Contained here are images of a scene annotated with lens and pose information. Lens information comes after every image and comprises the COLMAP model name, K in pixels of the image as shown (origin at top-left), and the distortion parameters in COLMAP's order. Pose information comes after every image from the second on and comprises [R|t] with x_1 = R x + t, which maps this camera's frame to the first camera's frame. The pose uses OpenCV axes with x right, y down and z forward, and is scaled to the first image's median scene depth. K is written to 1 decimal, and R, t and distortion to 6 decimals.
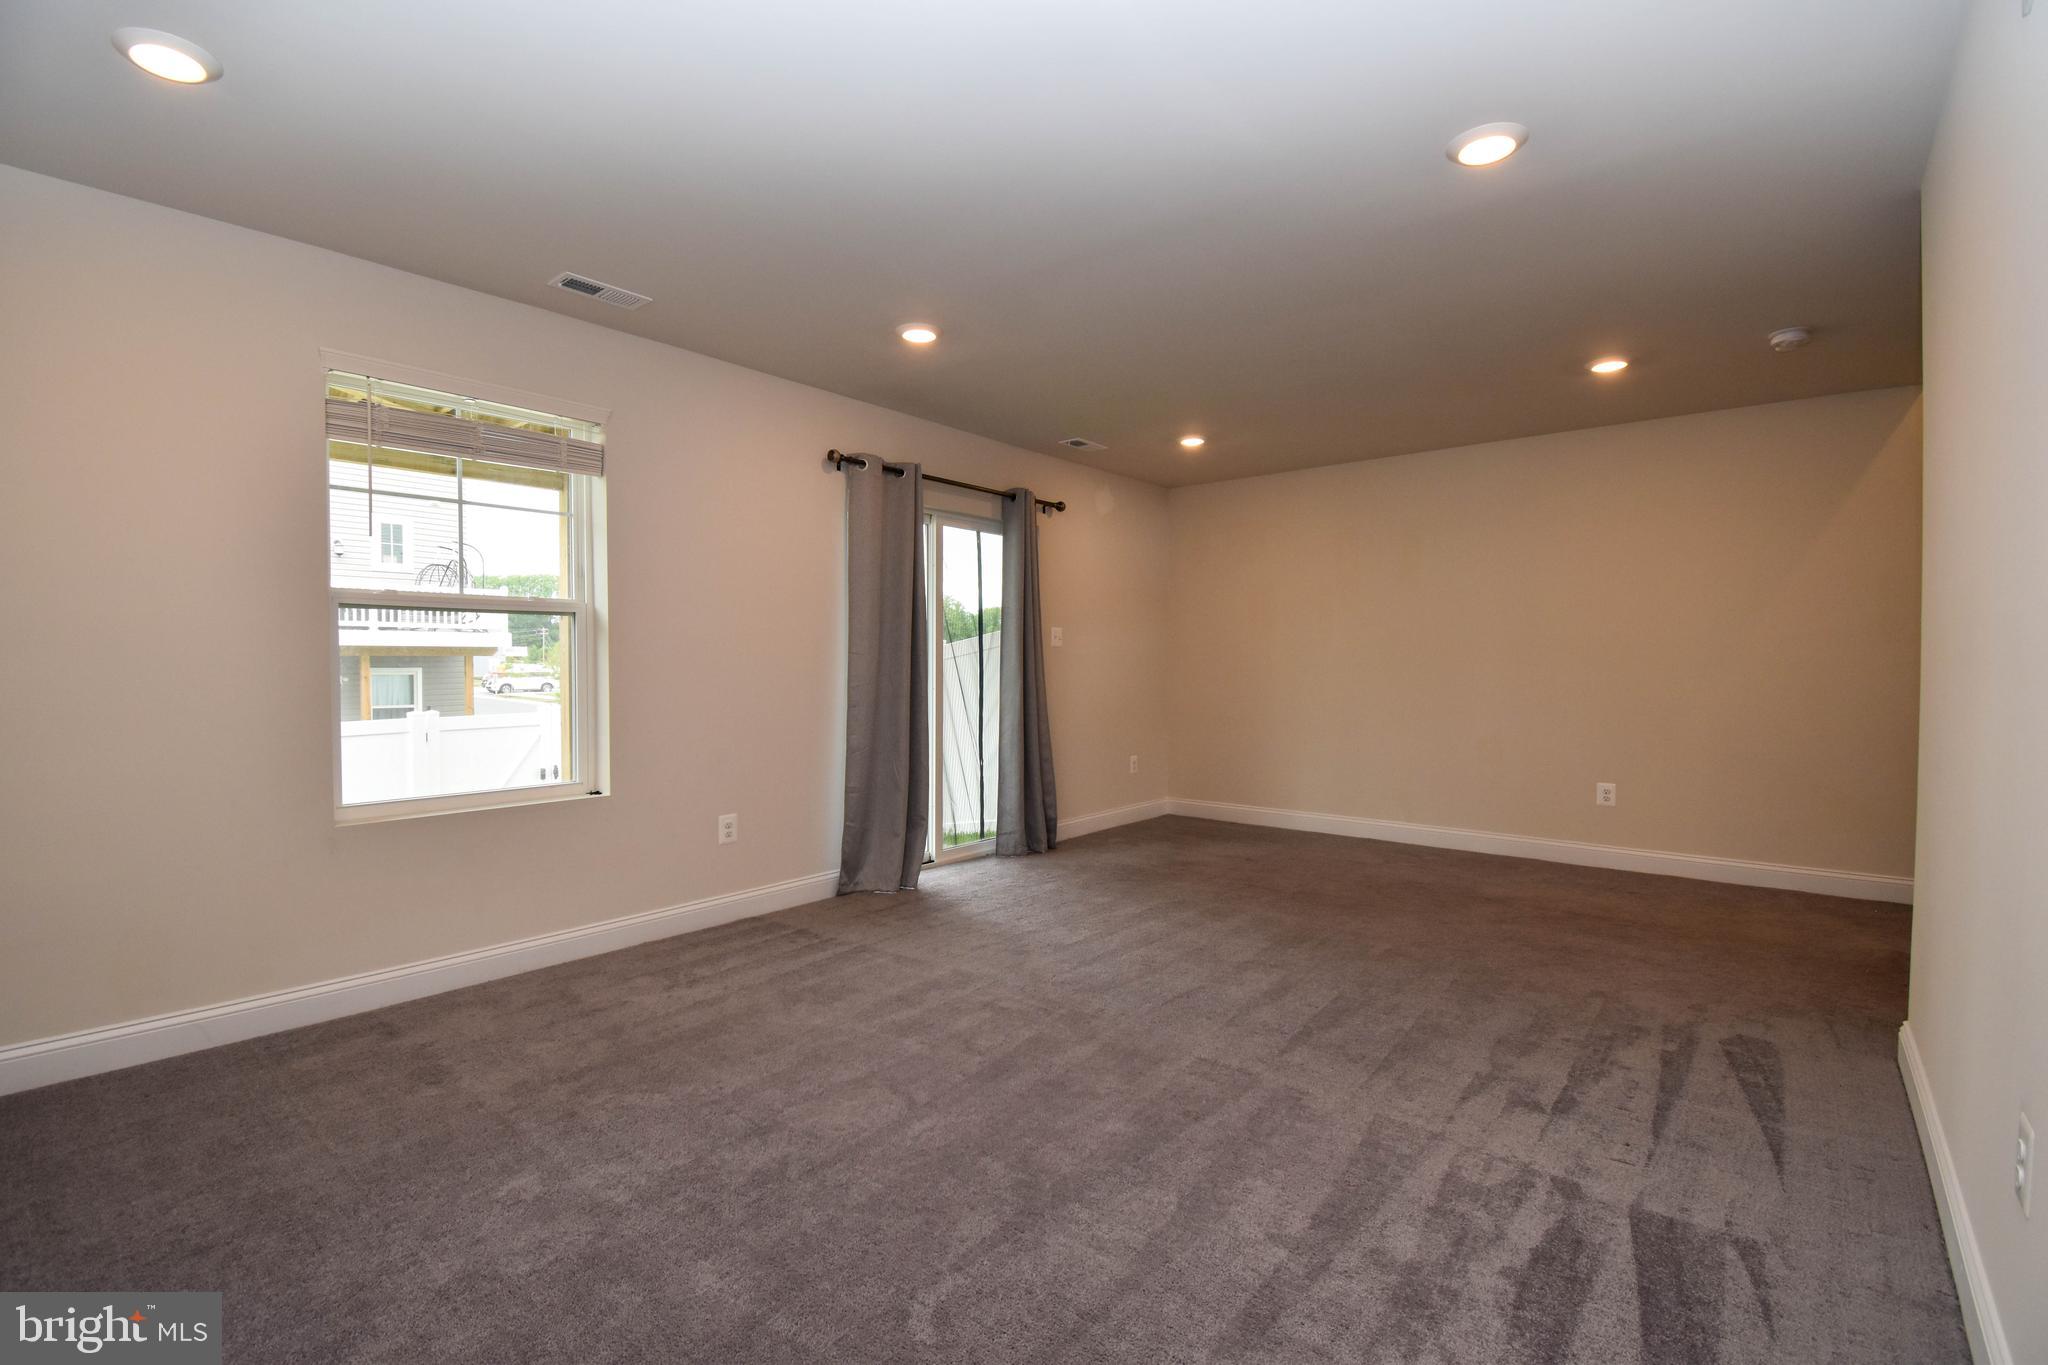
lens RADIAL K [[909.1, 0, 1029.1], [0, 909.1, 682.6], [0, 0, 1]] dist [0.013894, -0.019249]
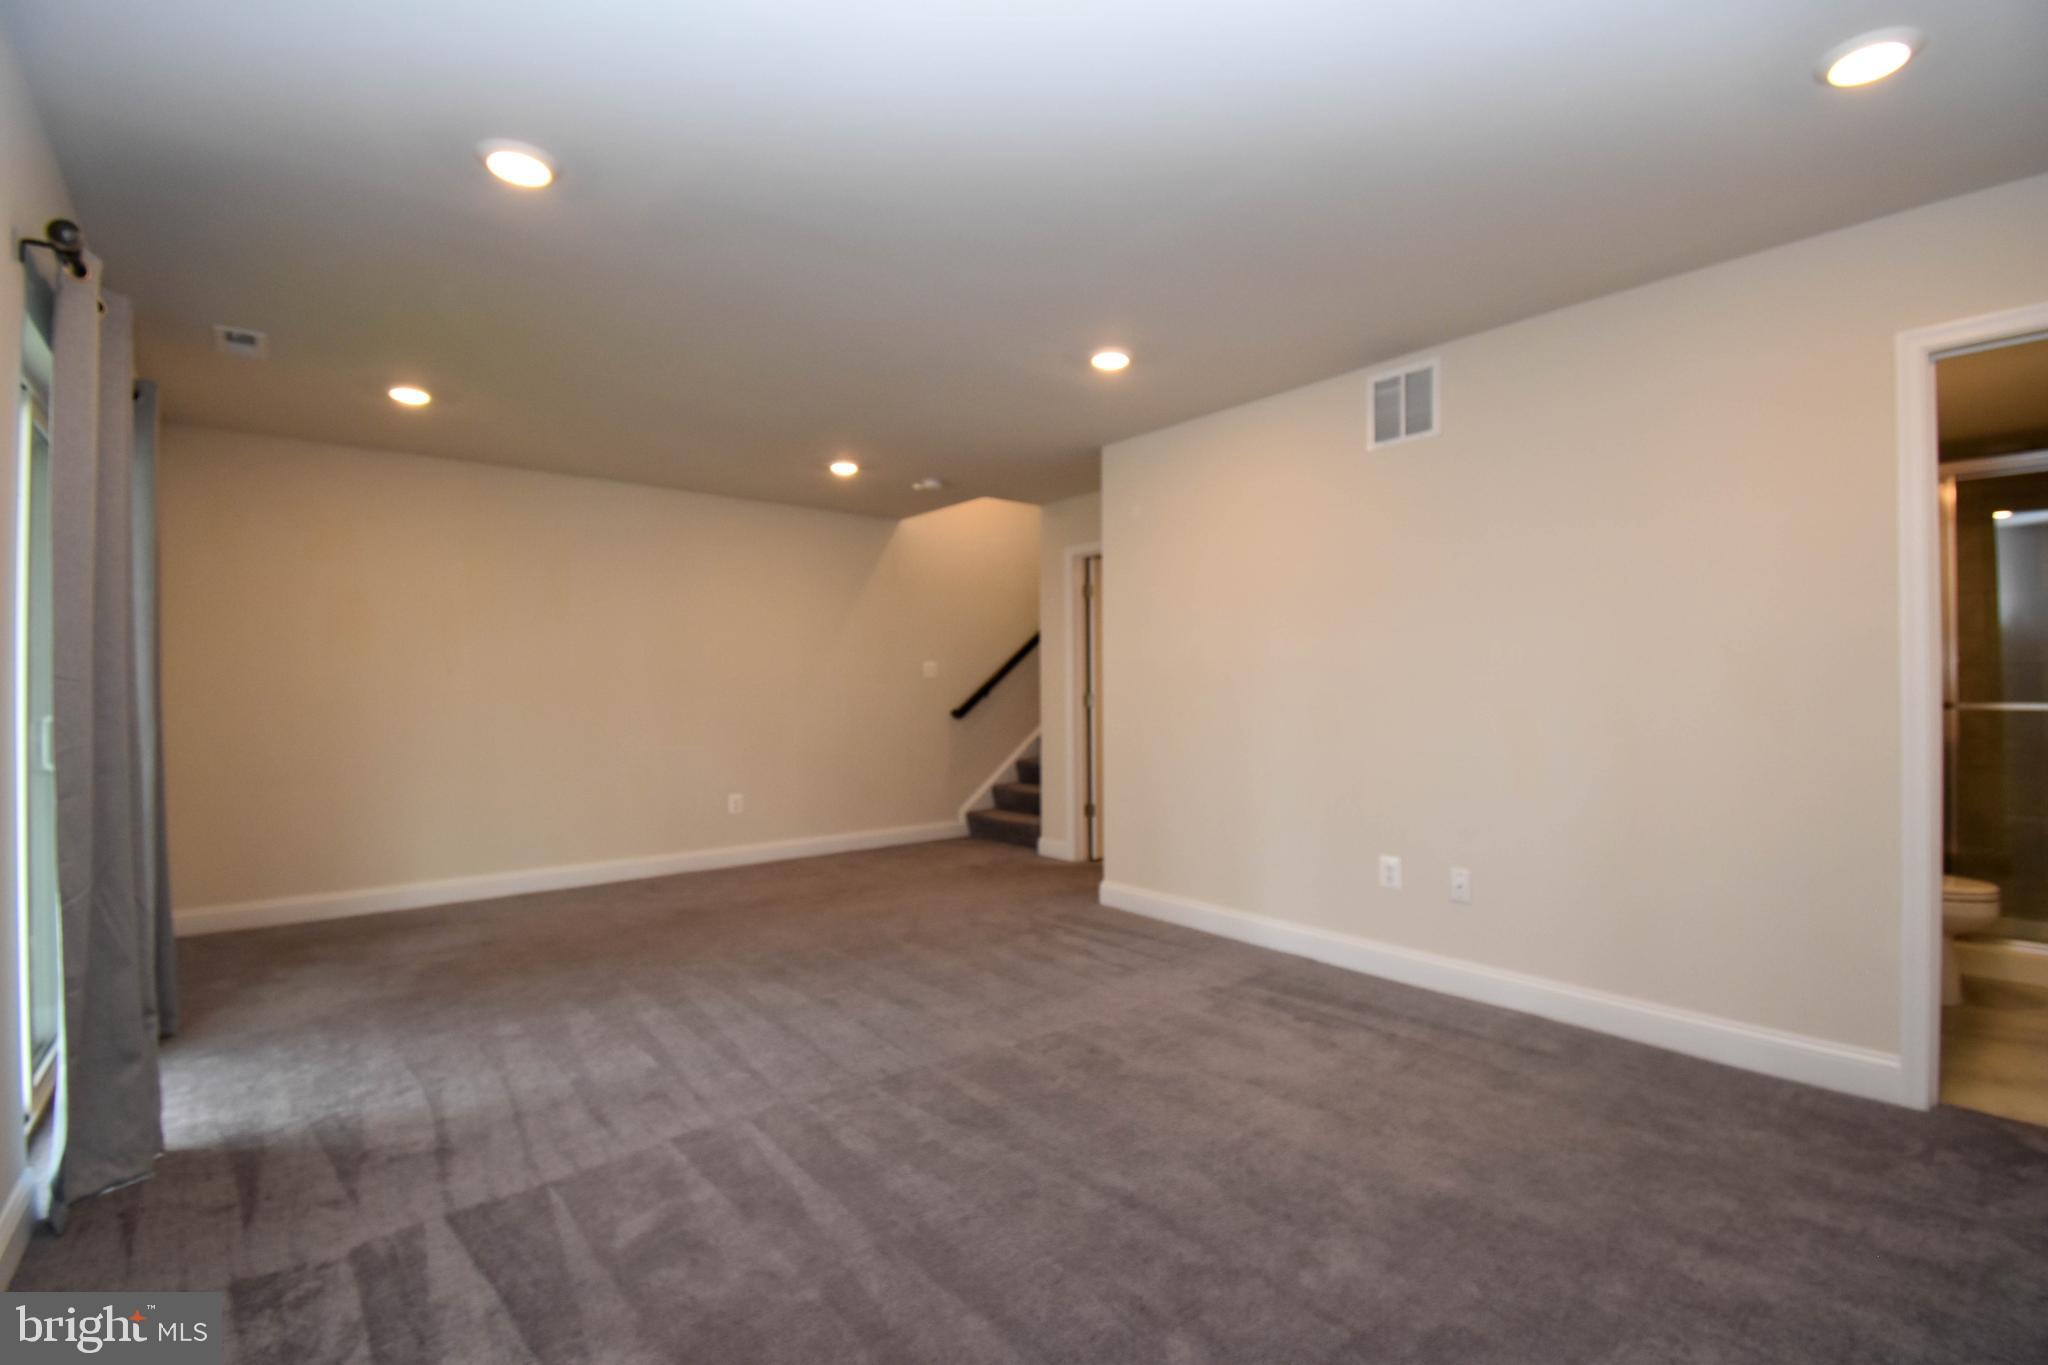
lens RADIAL K [[909.1, 0, 1029.1], [0, 909.1, 682.6], [0, 0, 1]] dist [0.013894, -0.019249]
pose [[0.176202, 0.010257, 0.984301, -0.688573], [0.025810, 0.999554, -0.015037, -0.013365], [-0.984016, 0.028054, 0.175859, 0.581441]]
